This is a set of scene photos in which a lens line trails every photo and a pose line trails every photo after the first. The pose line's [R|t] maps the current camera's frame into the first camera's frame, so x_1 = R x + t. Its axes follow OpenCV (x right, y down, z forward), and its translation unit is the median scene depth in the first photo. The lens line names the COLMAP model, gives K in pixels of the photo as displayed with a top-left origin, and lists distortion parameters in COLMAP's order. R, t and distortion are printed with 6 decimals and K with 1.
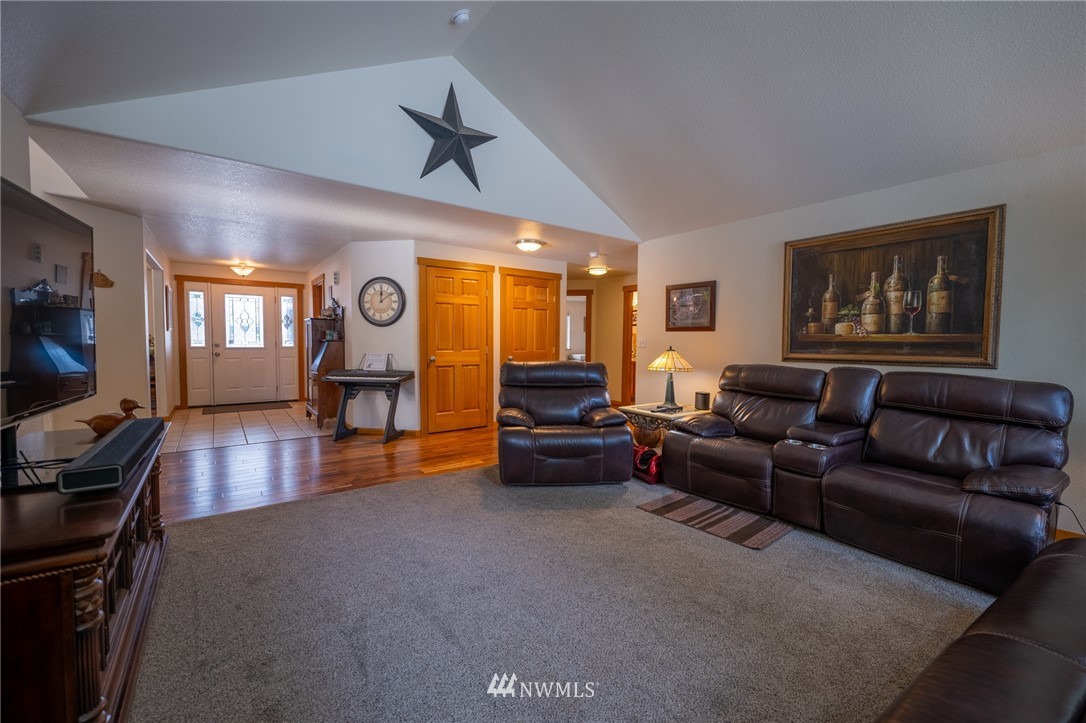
lens RADIAL K [[448.0, 0, 552.5], [0, 448.0, 364.7], [0, 0, 1]] dist [0.003209, 0.000221]
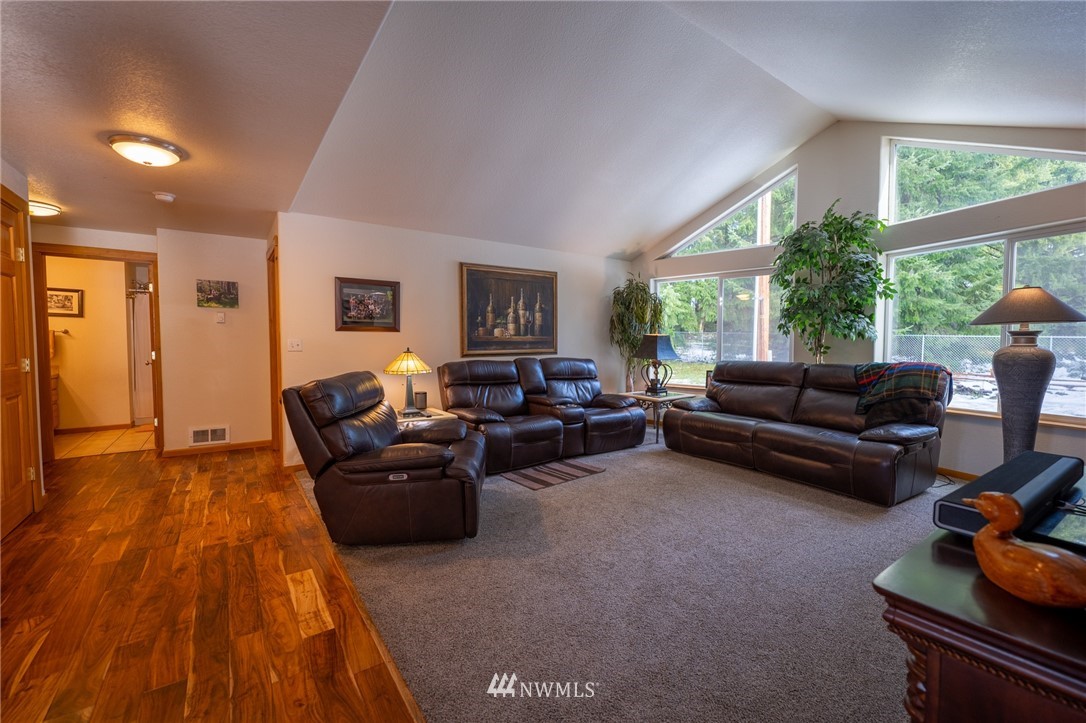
lens RADIAL K [[448.0, 0, 544.1], [0, 448.0, 359.9], [0, 0, 1]] dist [0.003209, 0.000221]
pose [[0.018869, -0.056447, 0.998227, -0.864524], [0.052738, 0.997071, 0.055385, -0.067421], [-0.998430, 0.051599, 0.021791, 0.875450]]
